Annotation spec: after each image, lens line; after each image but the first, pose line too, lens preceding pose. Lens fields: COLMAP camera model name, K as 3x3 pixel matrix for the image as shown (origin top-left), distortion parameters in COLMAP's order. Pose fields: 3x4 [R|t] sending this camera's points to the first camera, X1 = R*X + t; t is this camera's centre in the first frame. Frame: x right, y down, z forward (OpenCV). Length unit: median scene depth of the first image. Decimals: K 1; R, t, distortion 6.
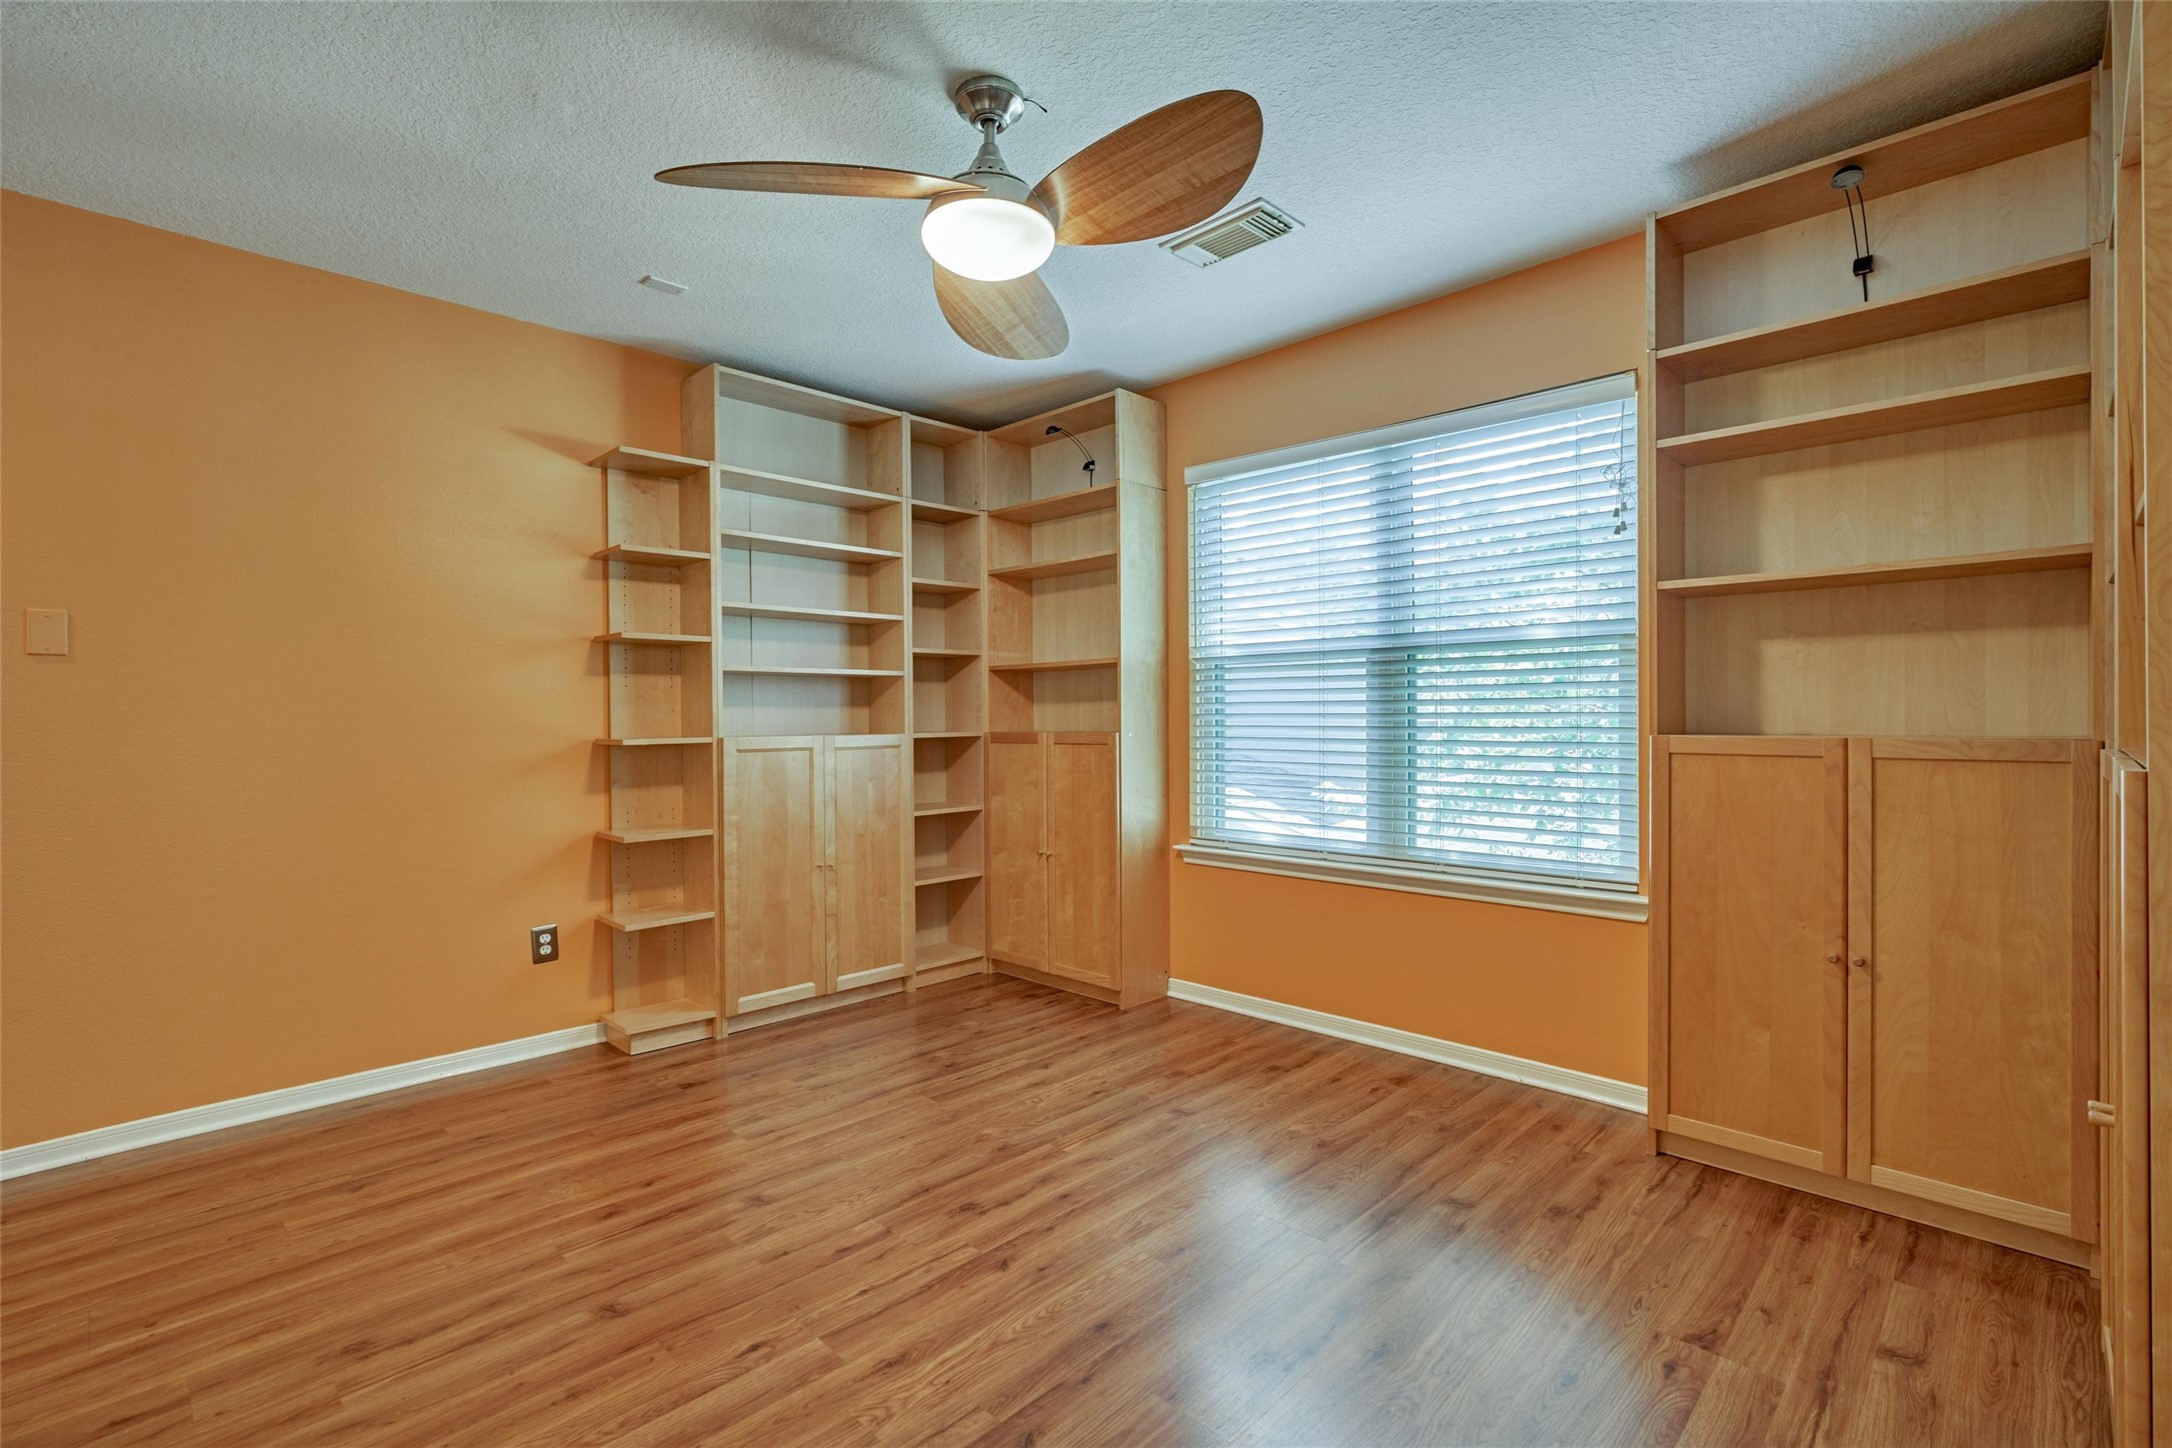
lens RADIAL K [[977.7, 0, 1091.1], [0, 977.7, 722.8], [0, 0, 1]] dist [-0.005168, 0.001407]
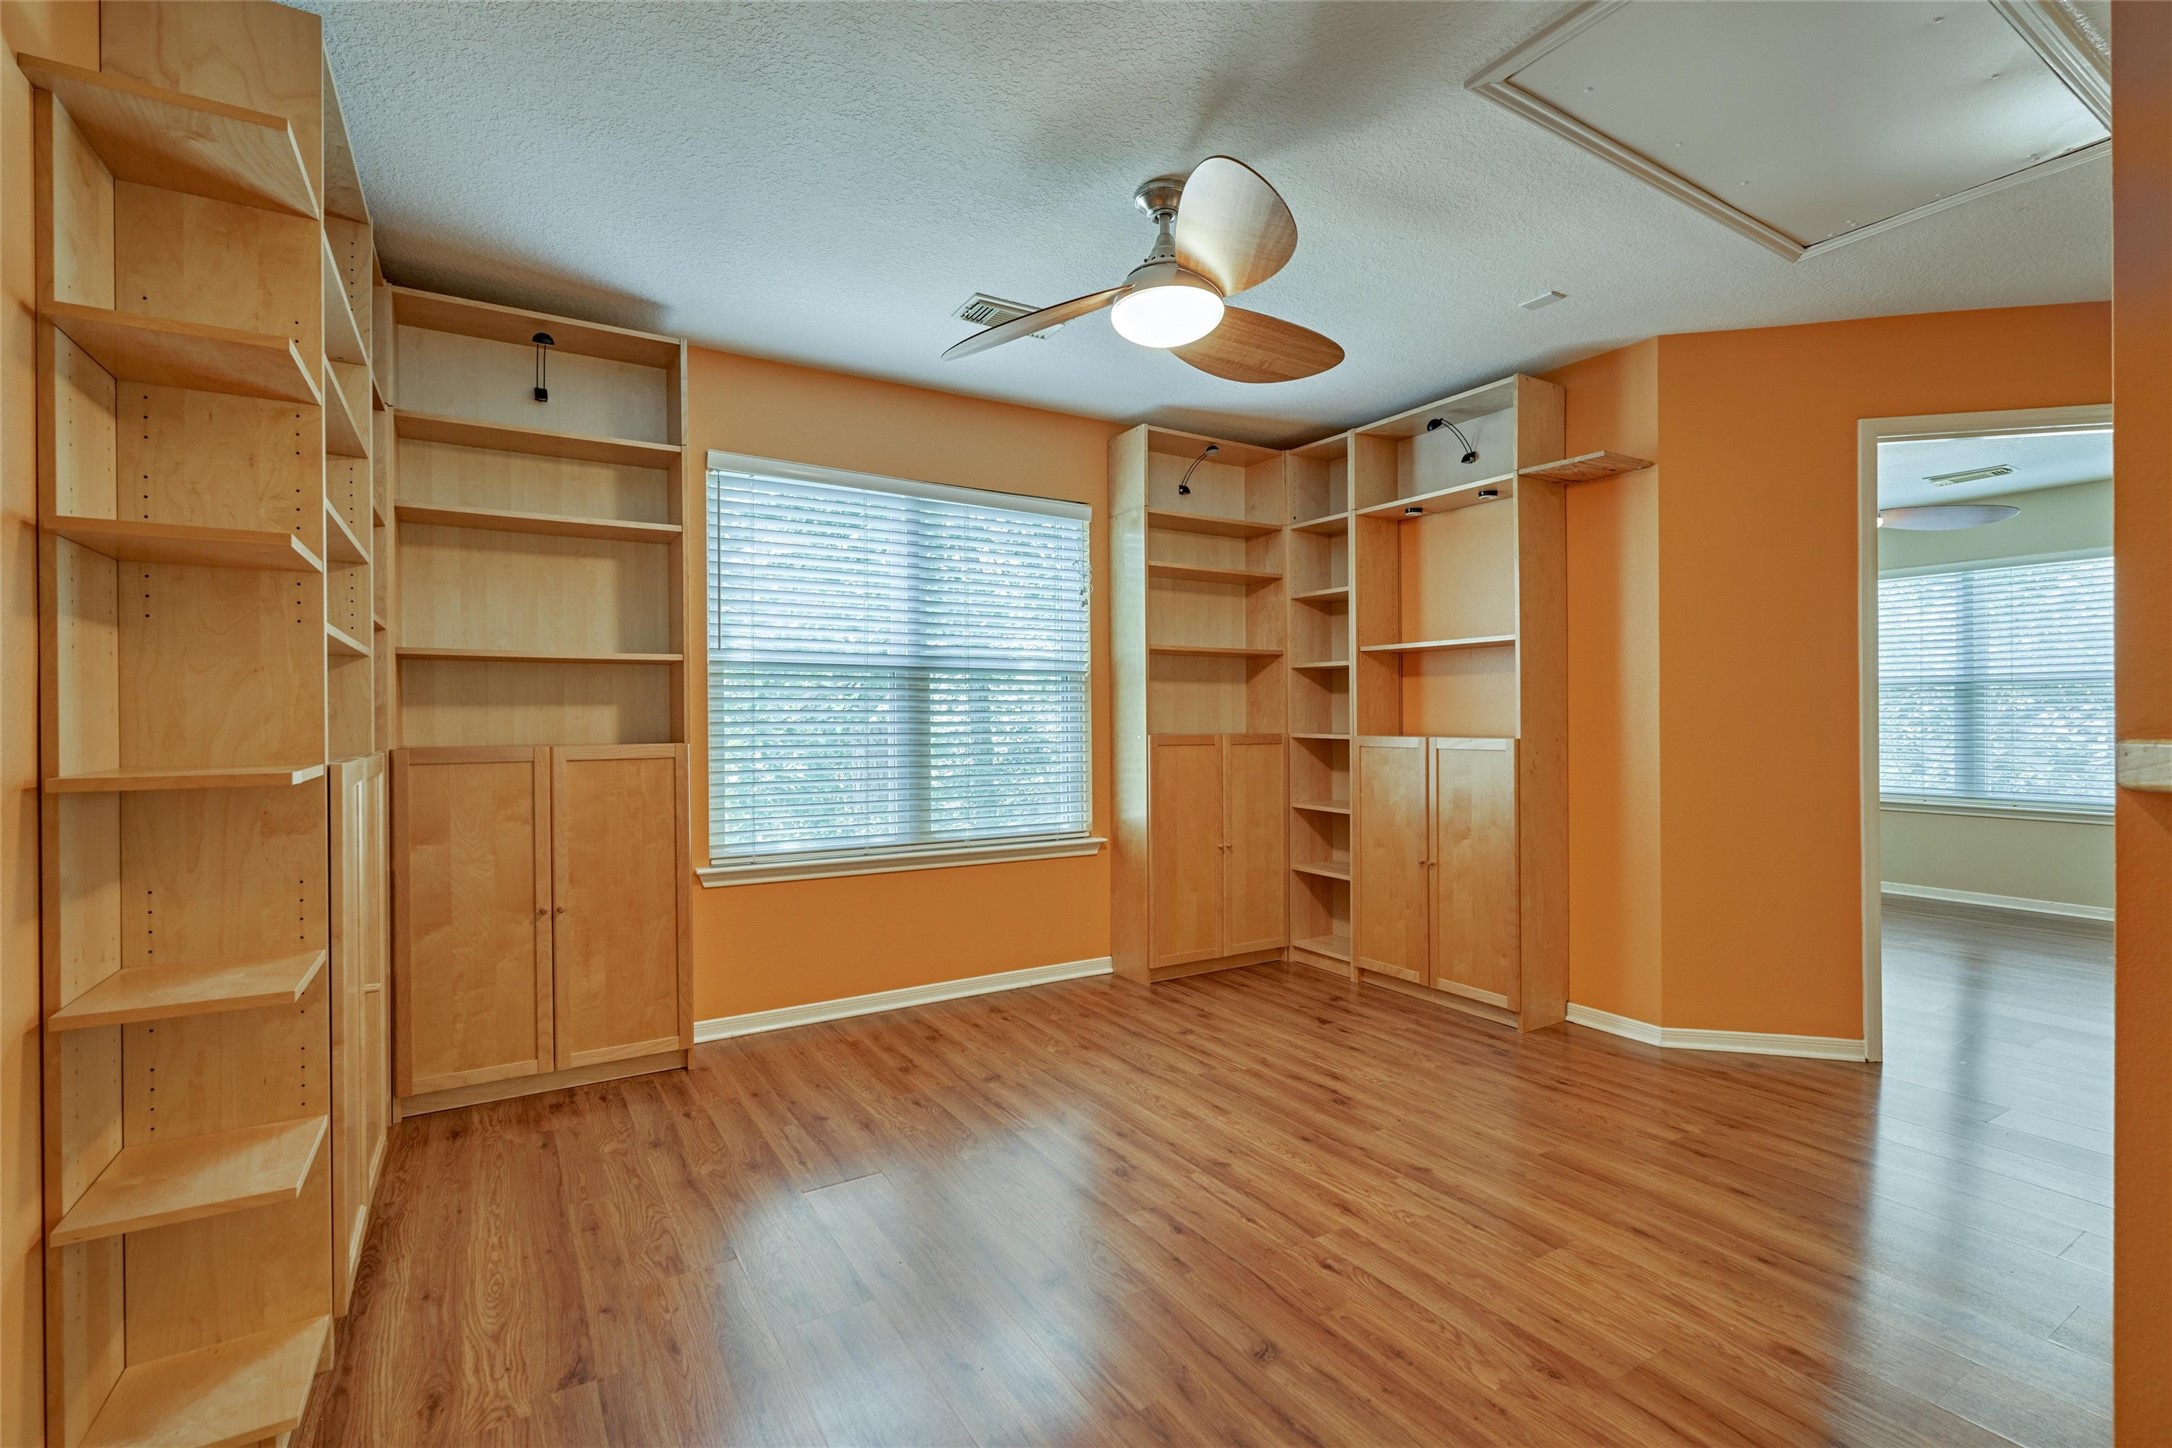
lens RADIAL K [[977.7, 0, 1091.1], [0, 977.7, 722.8], [0, 0, 1]] dist [-0.005168, 0.001407]
pose [[0.235478, 0.001842, 0.971878, -1.147900], [0.008572, 0.999955, -0.003972, -0.002758], [-0.971842, 0.009266, 0.235452, 0.740268]]
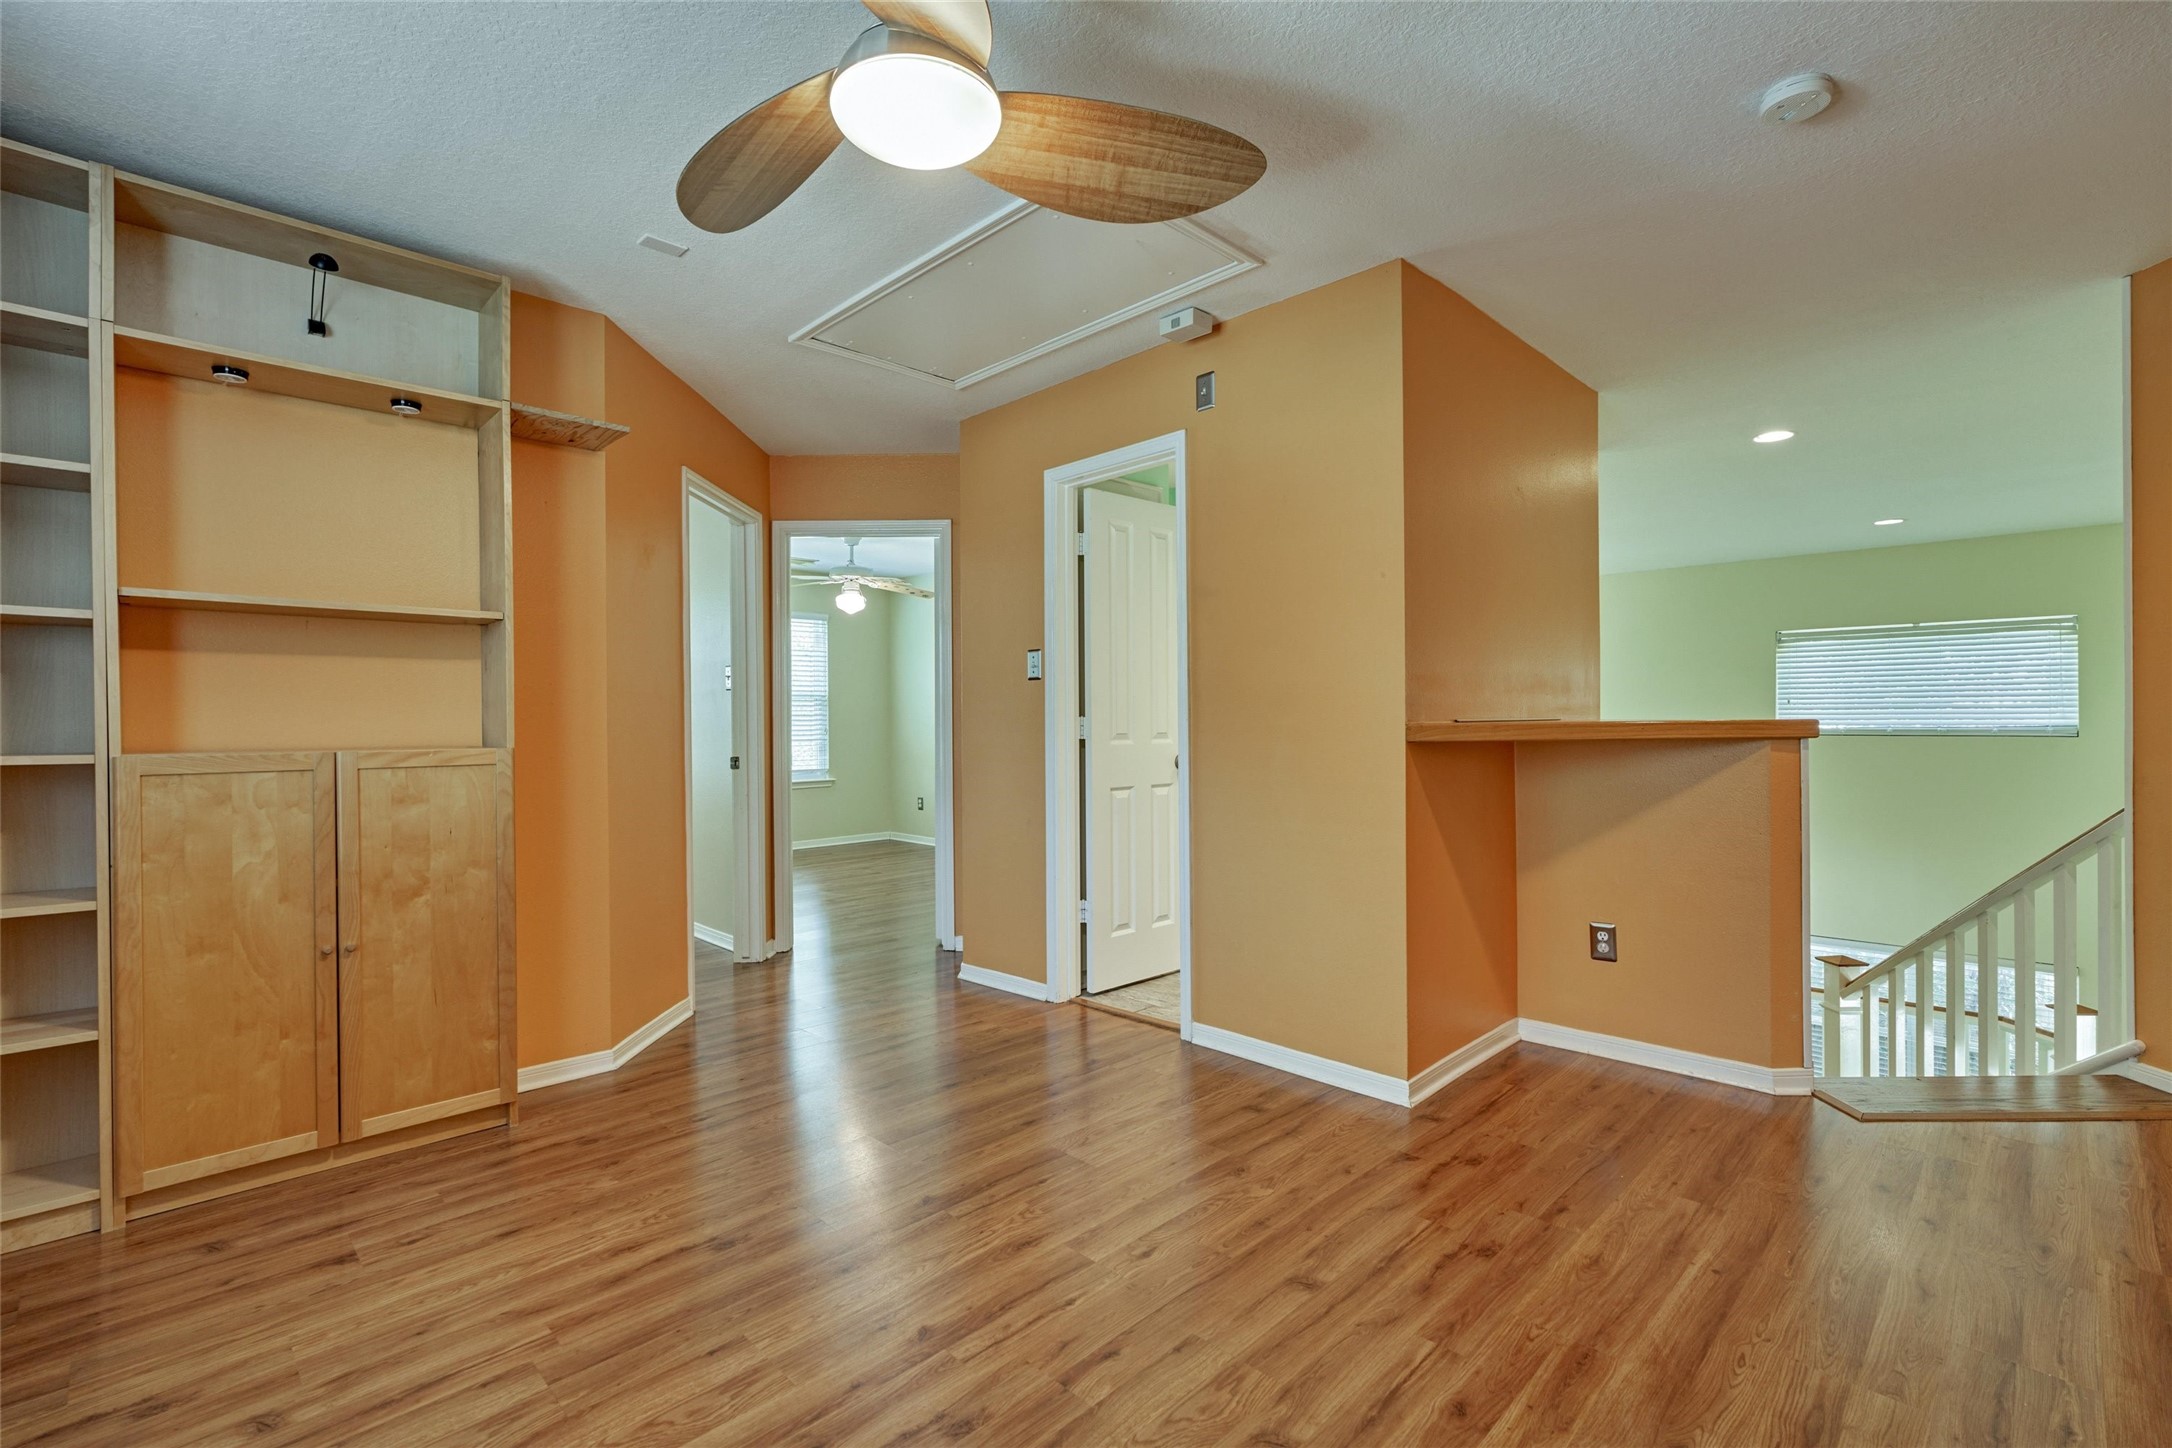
lens RADIAL K [[977.7, 0, 1091.1], [0, 977.7, 722.8], [0, 0, 1]] dist [-0.005168, 0.001407]
pose [[-0.999856, 0.012956, 0.010973, -0.223611], [0.013098, 0.999830, 0.012988, -0.013588], [-0.010803, 0.013130, -0.999855, 1.619432]]
